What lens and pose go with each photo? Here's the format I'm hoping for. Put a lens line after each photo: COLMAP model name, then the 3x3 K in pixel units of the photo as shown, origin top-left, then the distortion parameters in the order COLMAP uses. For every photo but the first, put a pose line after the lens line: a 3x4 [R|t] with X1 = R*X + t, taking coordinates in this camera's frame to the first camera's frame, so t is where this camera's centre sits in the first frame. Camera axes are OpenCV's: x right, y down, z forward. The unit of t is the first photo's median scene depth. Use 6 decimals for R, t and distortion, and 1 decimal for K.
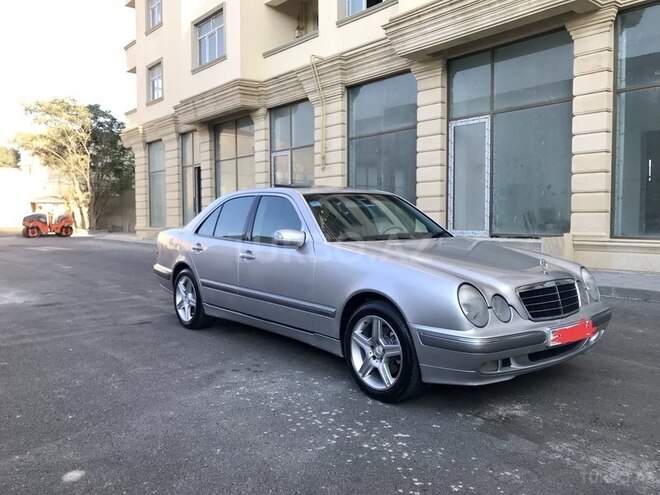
lens RADIAL K [[548.4, 0, 330.0], [0, 548.4, 247.5], [0, 0, 1]] dist [-0.015714, 0.002959]
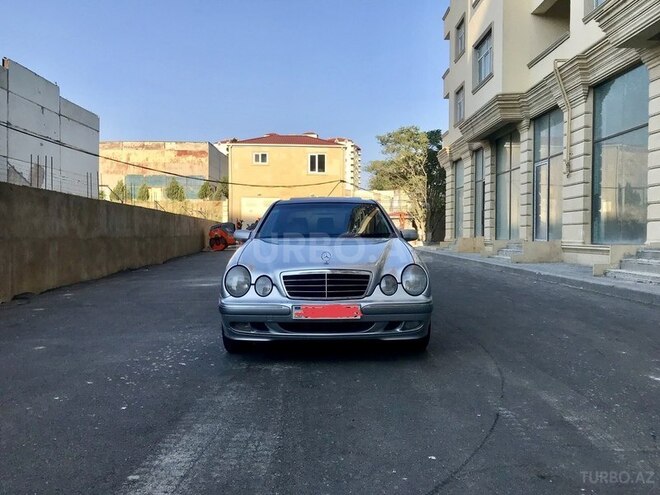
lens RADIAL K [[541.1, 0, 330.0], [0, 541.1, 247.5], [0, 0, 1]] dist [0.004594, 0.001275]
pose [[0.788618, 0.014320, -0.614717, 0.208882], [-0.030600, 0.999404, -0.015975, 0.005710], [0.614122, 0.031408, 0.788586, 0.011171]]
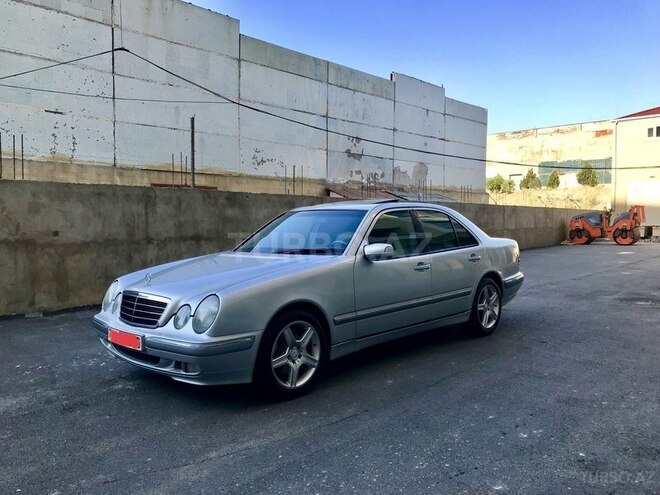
lens RADIAL K [[541.1, 0, 330.0], [0, 541.1, 247.5], [0, 0, 1]] dist [0.004594, 0.001275]
pose [[0.145329, 0.044509, -0.988382, 0.286822], [-0.045483, 0.998232, 0.038265, -0.017160], [0.988337, 0.039393, 0.147096, 0.220990]]
